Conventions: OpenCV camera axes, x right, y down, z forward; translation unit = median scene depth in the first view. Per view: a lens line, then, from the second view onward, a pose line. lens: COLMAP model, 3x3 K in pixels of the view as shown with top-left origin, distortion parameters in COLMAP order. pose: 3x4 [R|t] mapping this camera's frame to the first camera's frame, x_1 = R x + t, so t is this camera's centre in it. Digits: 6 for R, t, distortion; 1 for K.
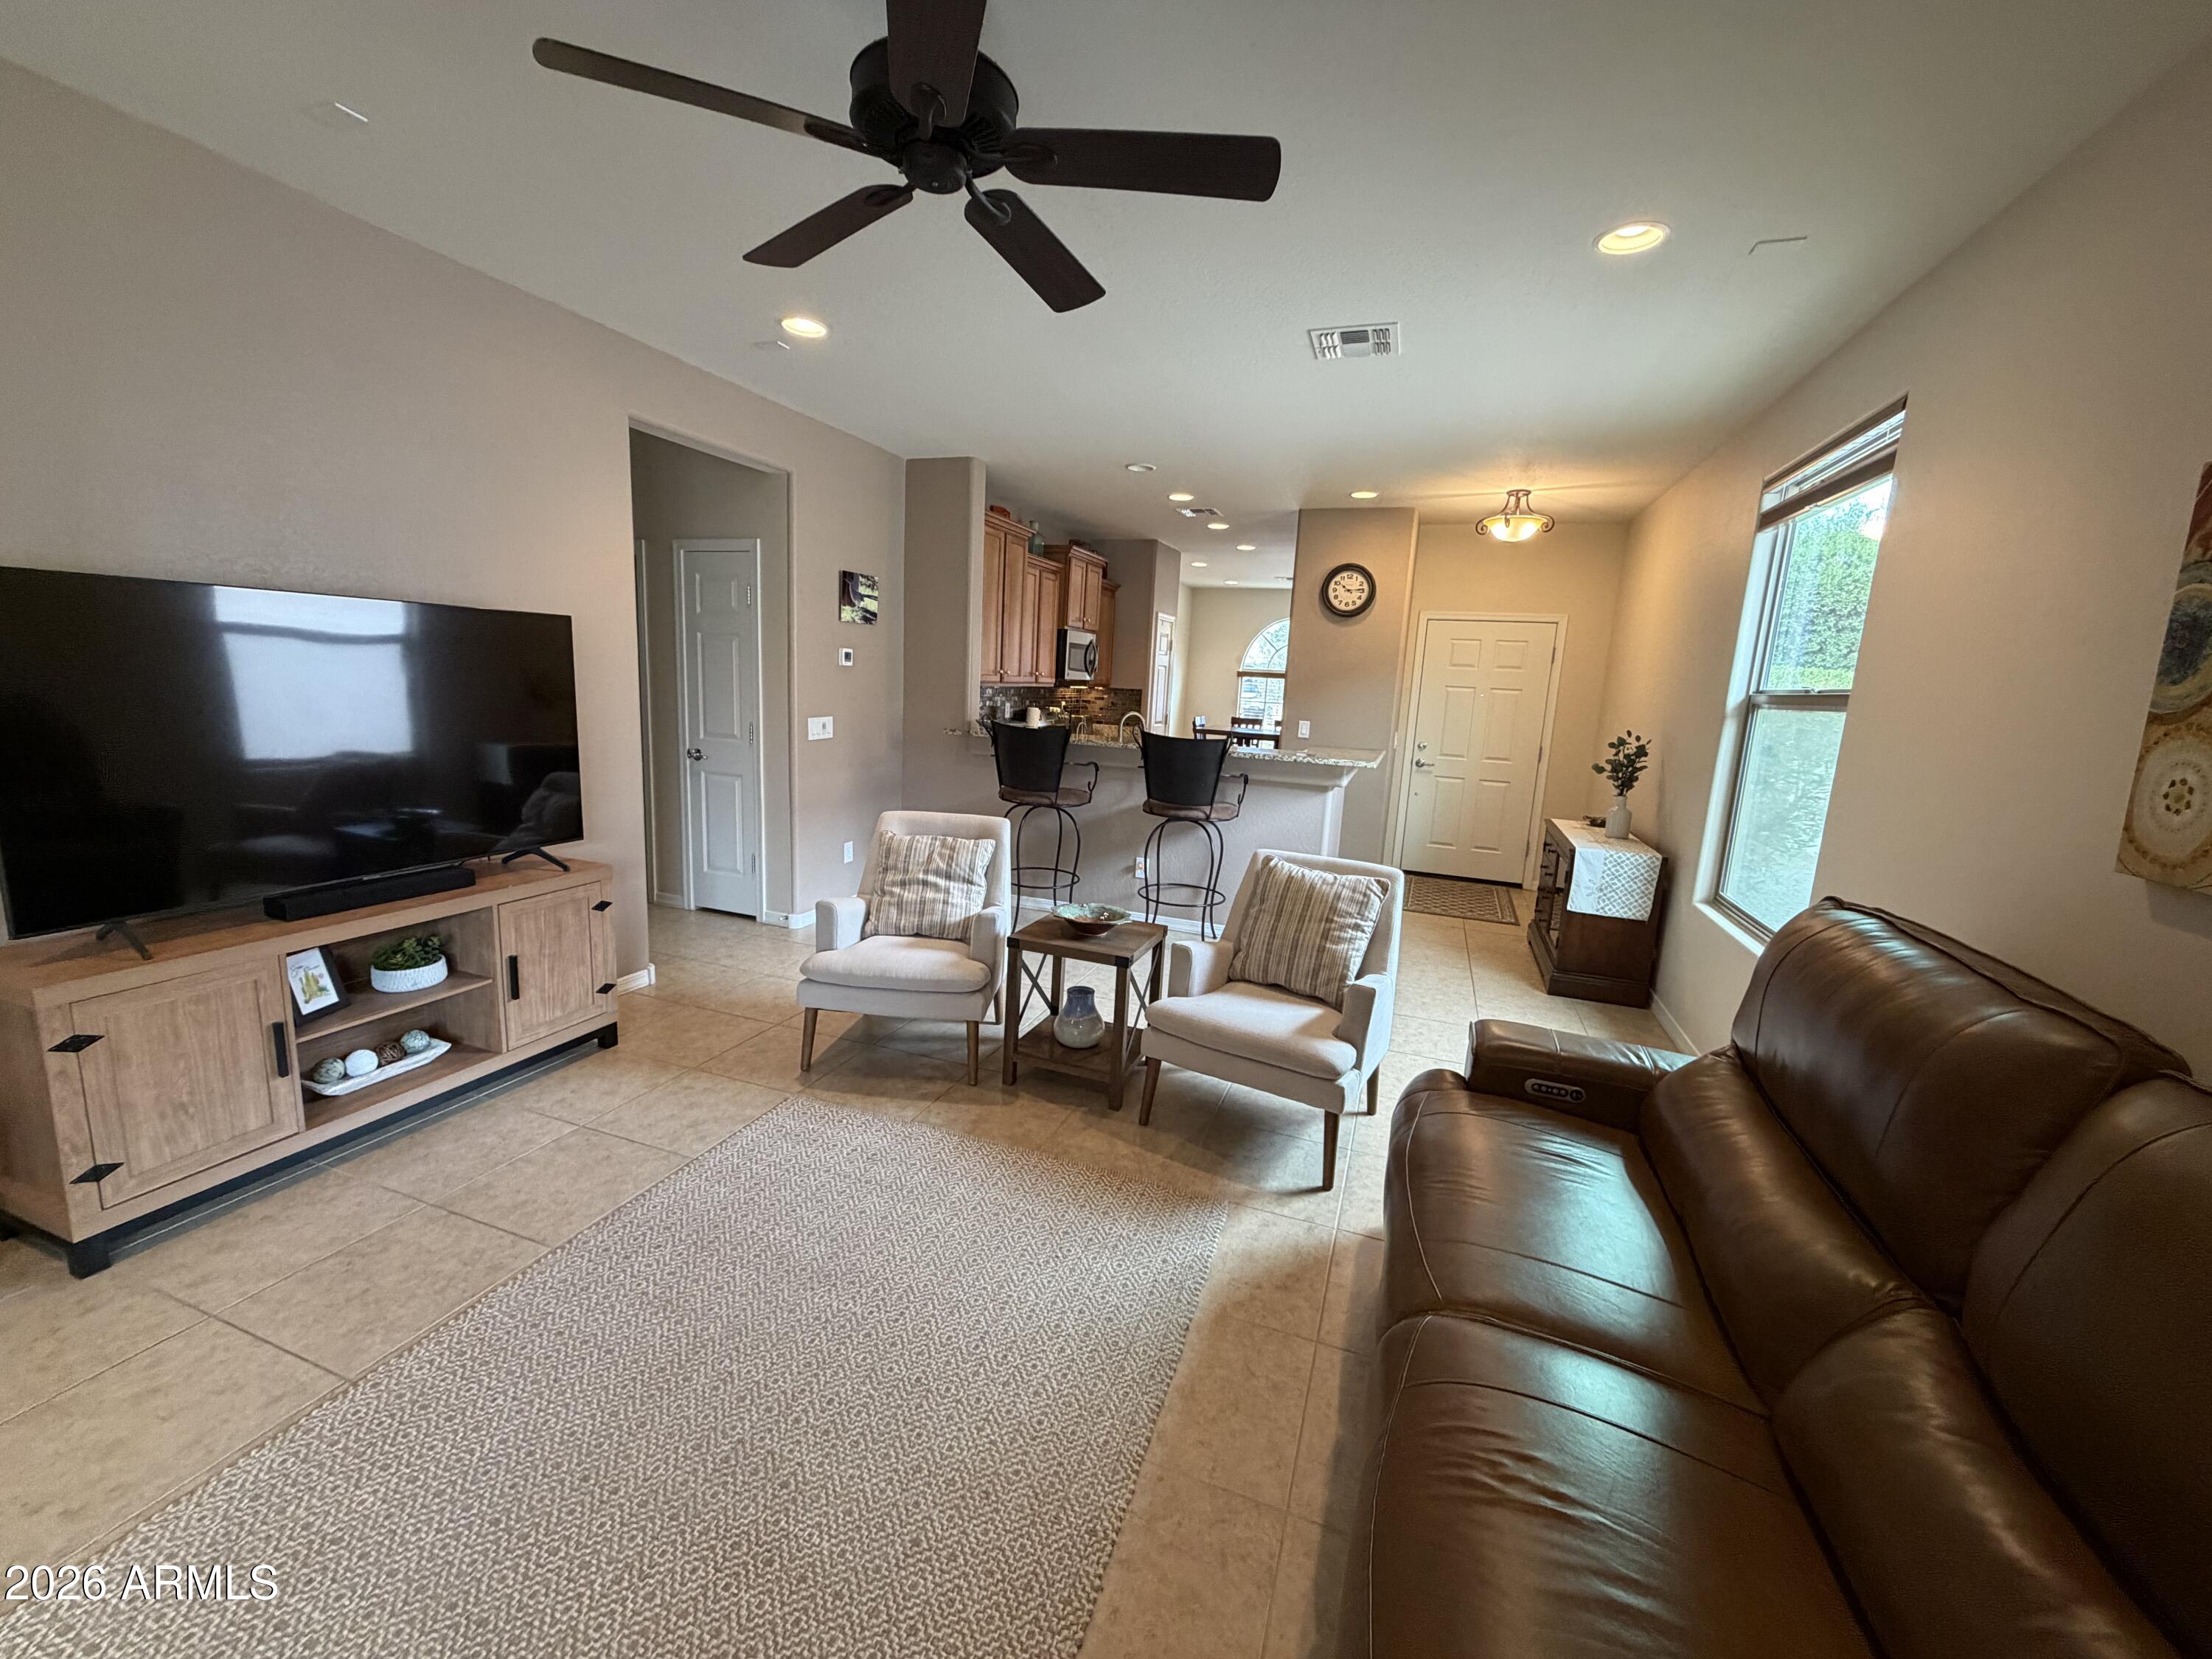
lens RADIAL K [[885.1, 0, 1102.9], [0, 885.1, 825.5], [0, 0, 1]] dist [-0.000388, 0.000361]
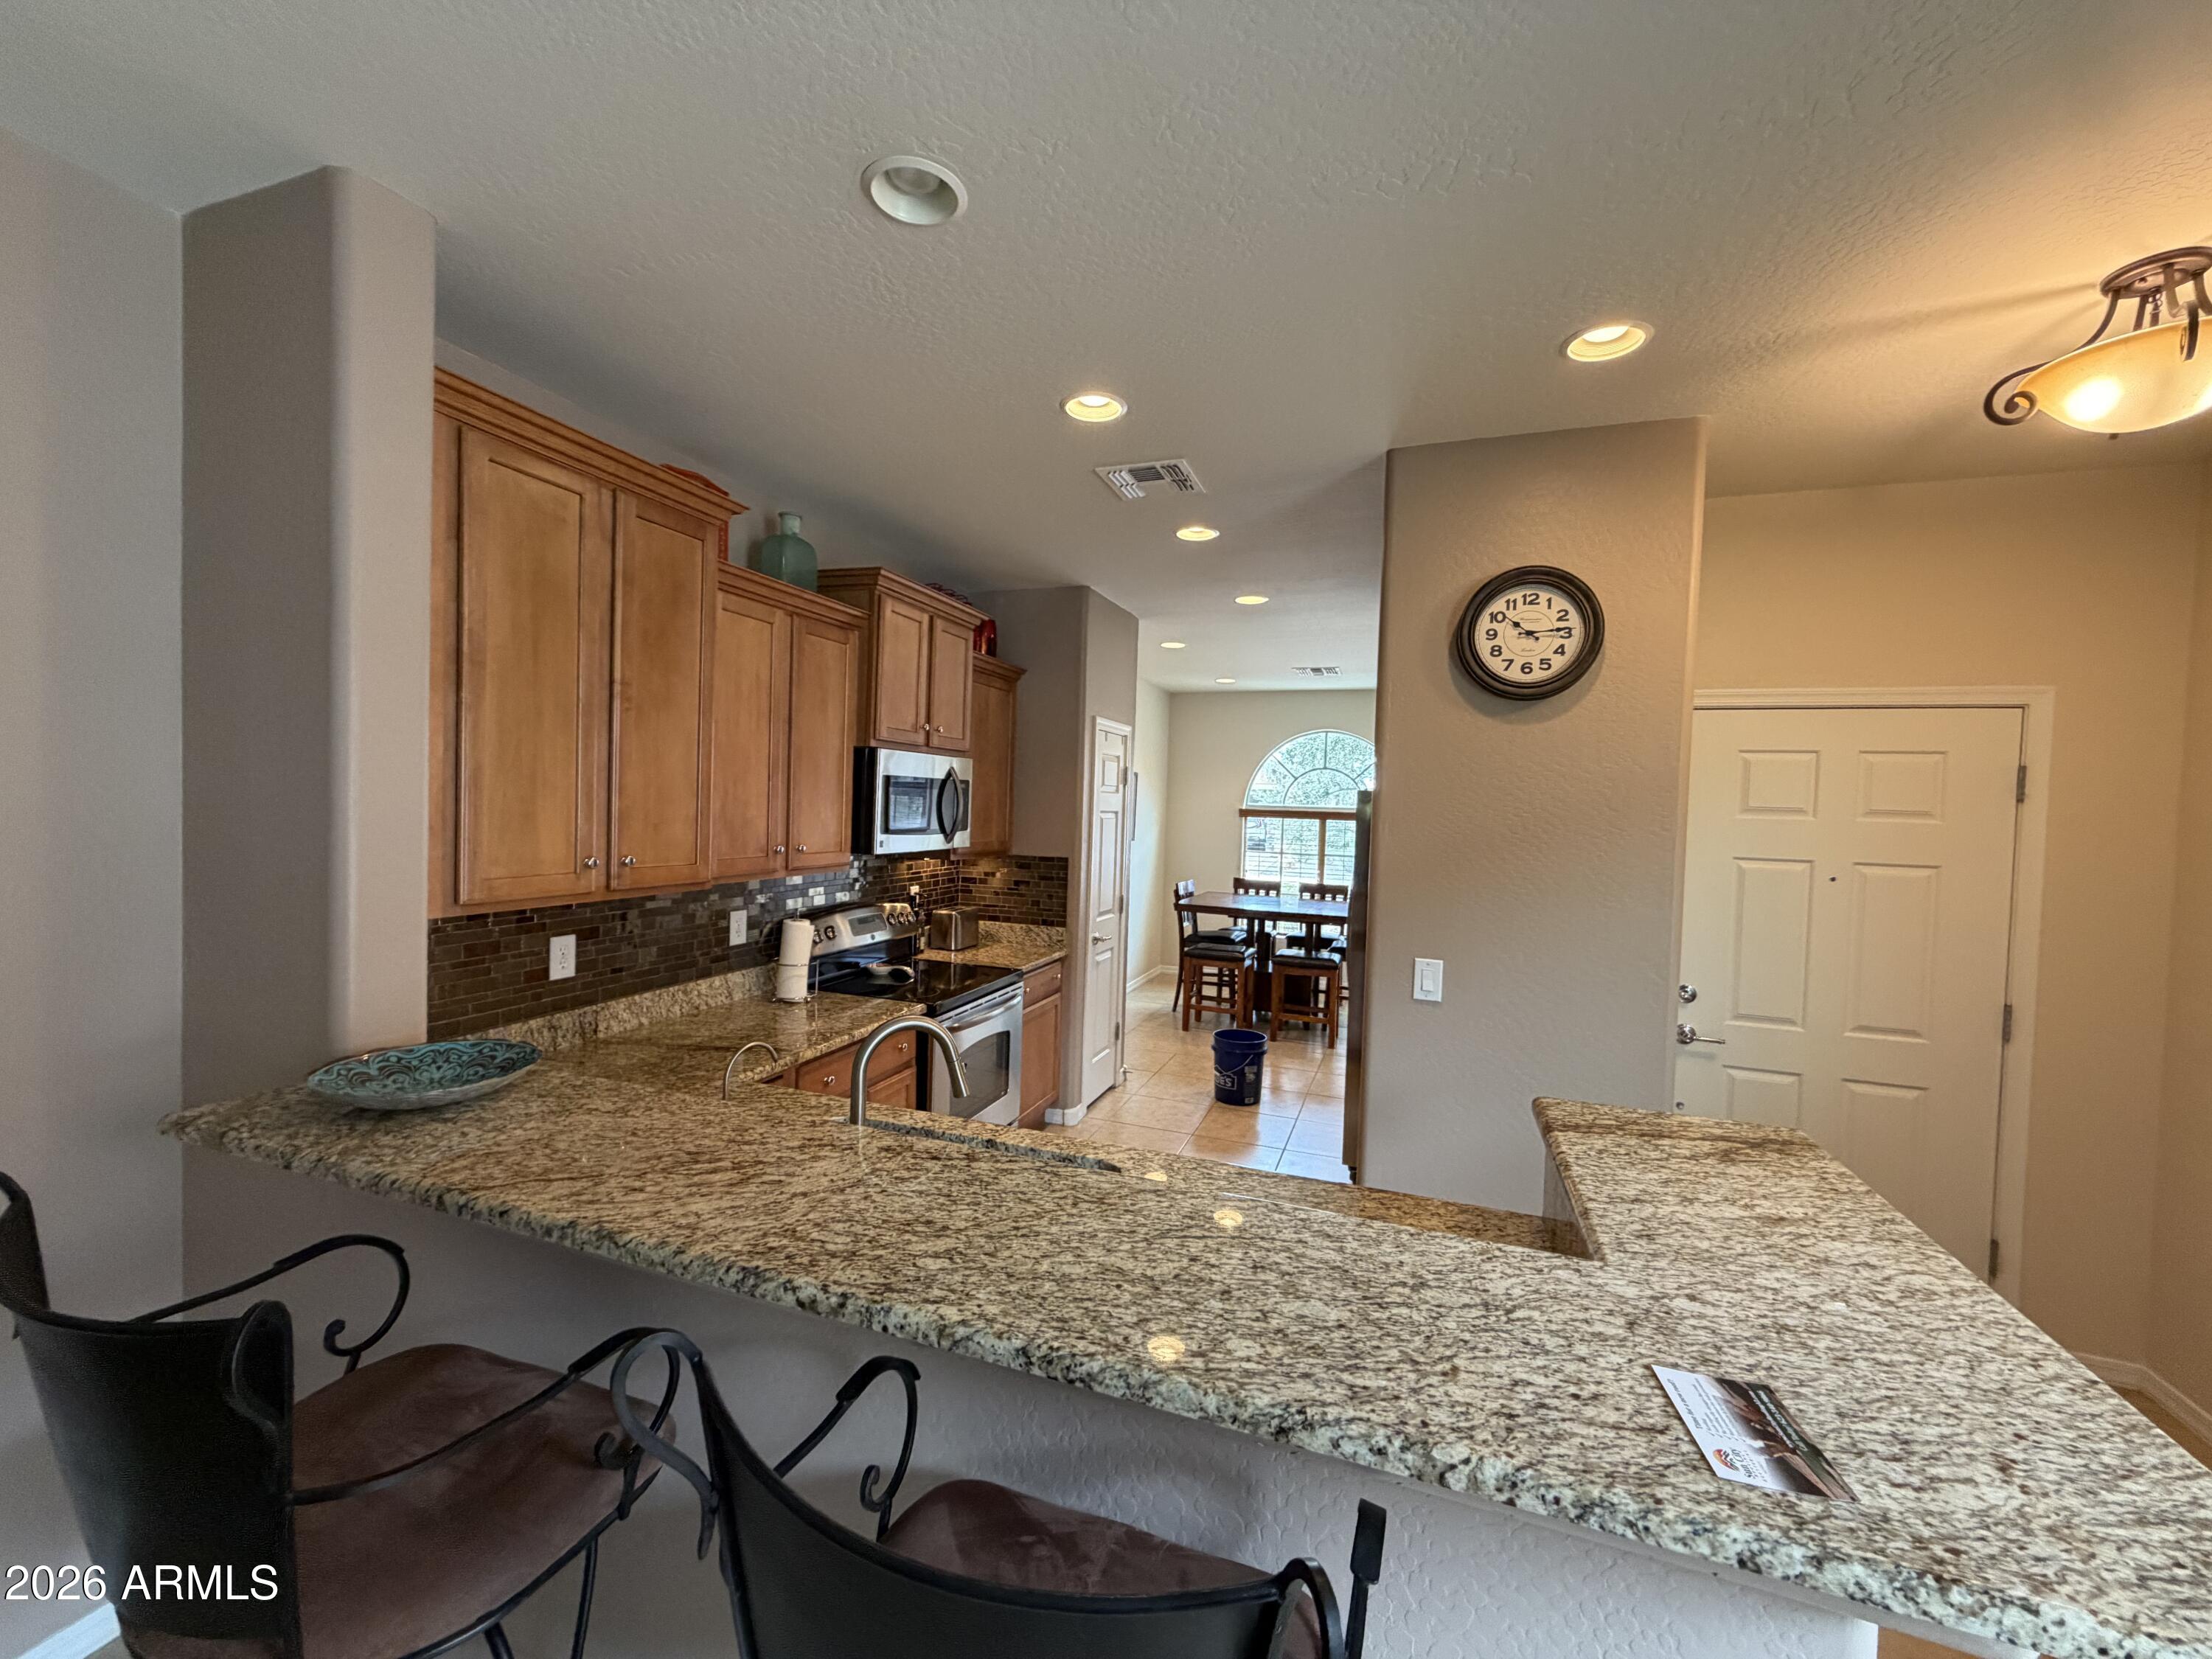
lens RADIAL K [[885.1, 0, 1106.1], [0, 885.1, 827.8], [0, 0, 1]] dist [-0.000388, 0.000361]
pose [[0.999739, -0.021483, 0.007800, 0.085201], [0.022354, 0.990194, -0.137900, -0.131533], [-0.004761, 0.138038, 0.990415, 0.631266]]
